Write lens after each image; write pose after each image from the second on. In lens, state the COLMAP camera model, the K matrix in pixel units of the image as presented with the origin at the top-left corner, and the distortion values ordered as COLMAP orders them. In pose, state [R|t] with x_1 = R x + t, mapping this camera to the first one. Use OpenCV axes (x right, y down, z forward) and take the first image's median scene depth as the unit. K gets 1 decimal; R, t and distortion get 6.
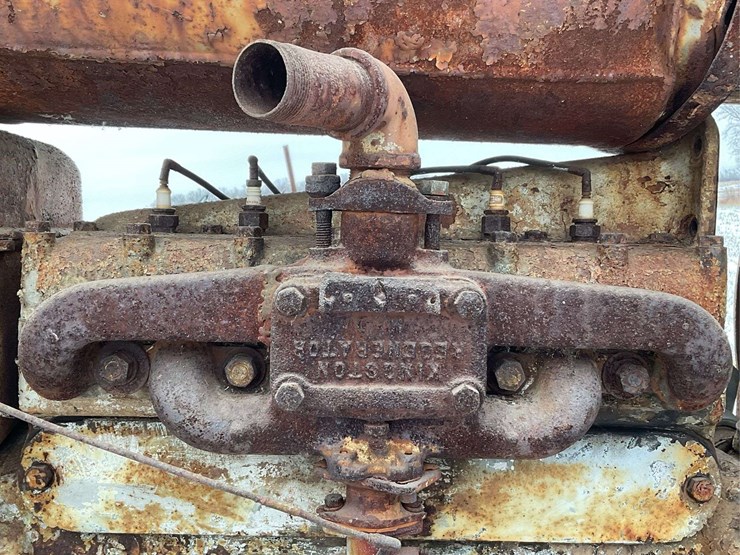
lens RADIAL K [[777.4, 0, 366.2], [0, 777.4, 275.8], [0, 0, 1]] dist [0.131316, -0.297804]
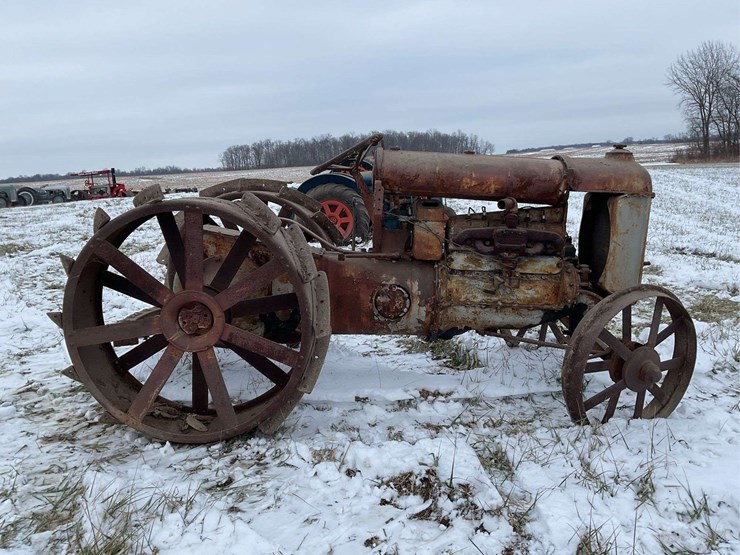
lens RADIAL K [[605.2, 0, 367.5], [0, 605.2, 276.4], [0, 0, 1]] dist [0.122032, -0.247614]
pose [[0.999151, 0.026447, -0.031587, -0.902243], [-0.022892, 0.993881, 0.108060, -0.114018], [0.034252, -0.107245, 0.993642, -3.729769]]
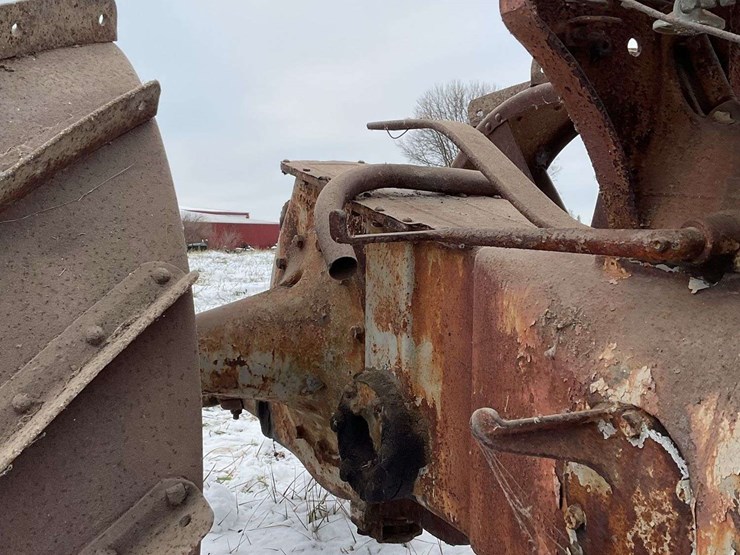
lens RADIAL K [[807.6, 0, 371.1], [0, 807.6, 273.7], [0, 0, 1]] dist [0.150324, -0.340006]
pose [[0.475094, 0.088464, -0.875477, -0.056355], [-0.054884, 0.995975, 0.070856, 0.206032], [0.878222, 0.014387, 0.478037, 0.058212]]
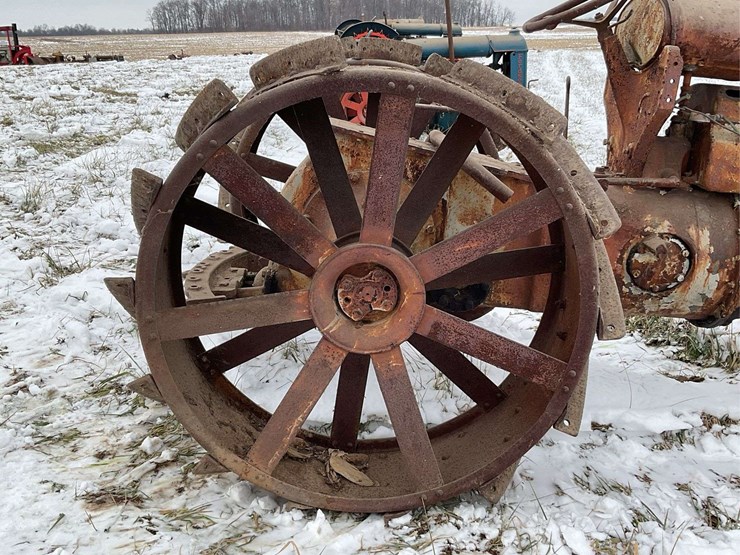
lens RADIAL K [[777.4, 0, 366.2], [0, 777.4, 275.8], [0, 0, 1]] dist [0.131316, -0.297804]
pose [[0.998225, 0.059094, 0.007394, -2.183873], [-0.059257, 0.973147, 0.222426, -0.066473], [0.005949, -0.222470, 0.974921, -2.536474]]
